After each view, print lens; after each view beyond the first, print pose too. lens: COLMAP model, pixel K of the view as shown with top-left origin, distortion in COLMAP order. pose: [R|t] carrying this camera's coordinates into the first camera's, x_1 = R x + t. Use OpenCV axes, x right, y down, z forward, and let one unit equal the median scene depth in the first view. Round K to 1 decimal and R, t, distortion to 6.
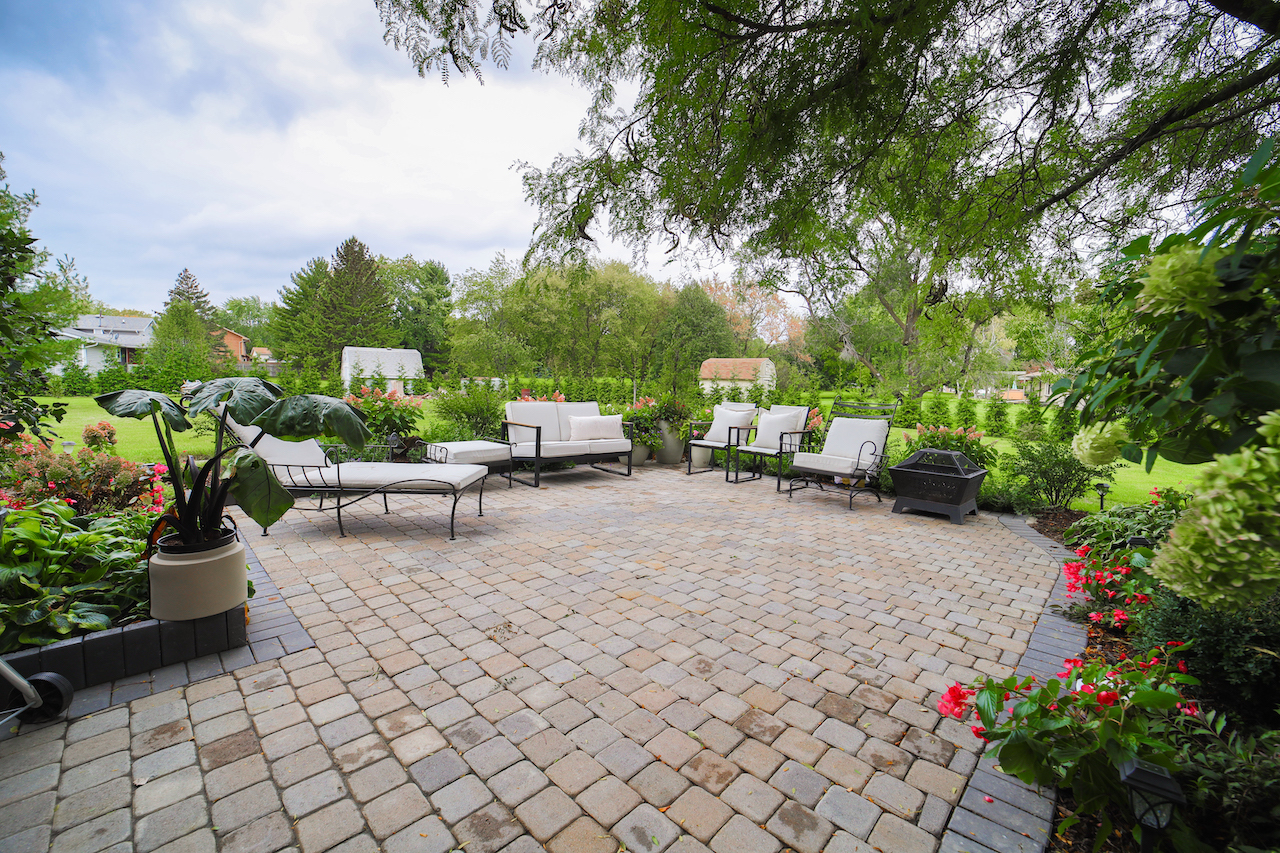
lens RADIAL K [[526.8, 0, 647.7], [0, 526.8, 418.7], [0, 0, 1]] dist [-0.038440, 0.010843]
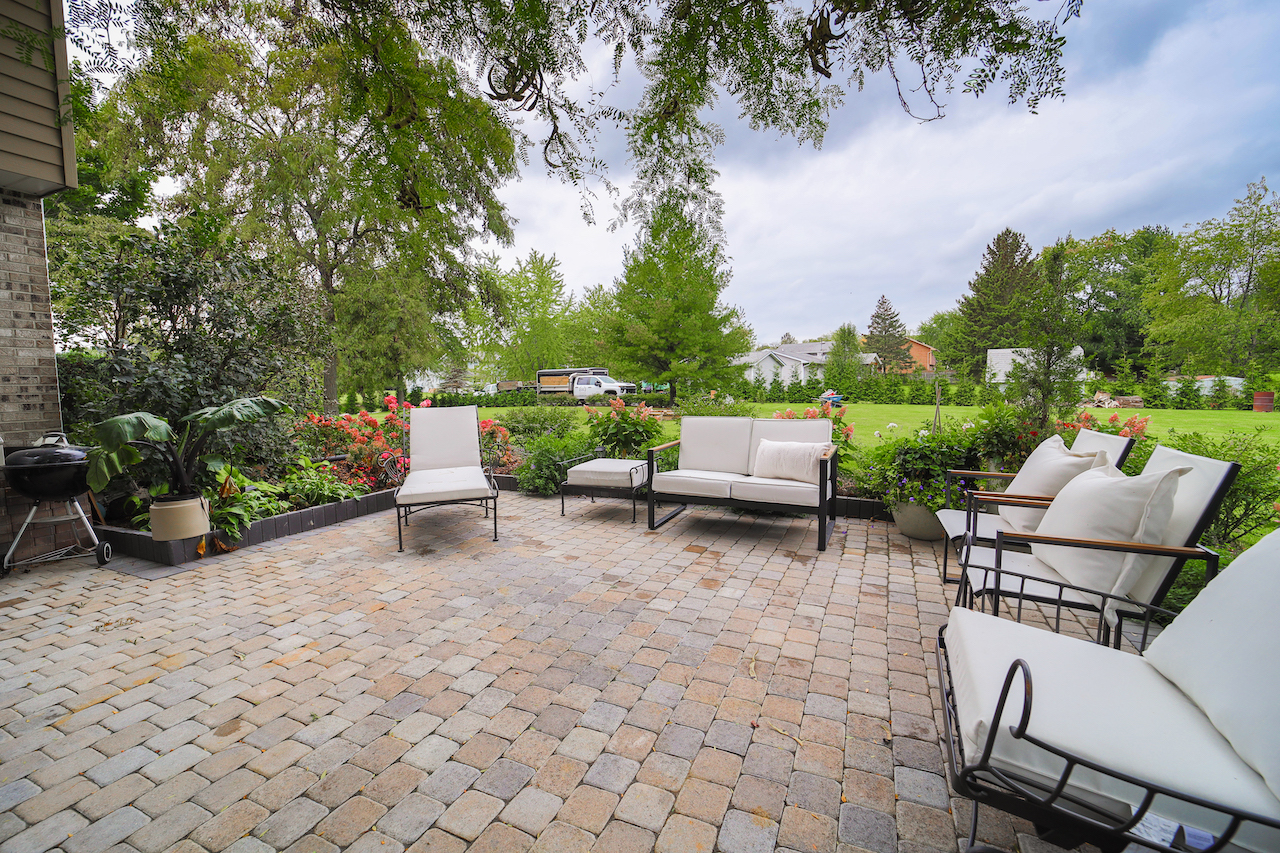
lens RADIAL K [[526.8, 0, 647.7], [0, 526.8, 418.7], [0, 0, 1]] dist [-0.038440, 0.010843]
pose [[0.359377, 0.028789, -0.932748, 0.753433], [-0.038731, 0.999123, 0.015915, -0.065024], [0.932388, 0.030406, 0.360177, 1.084973]]
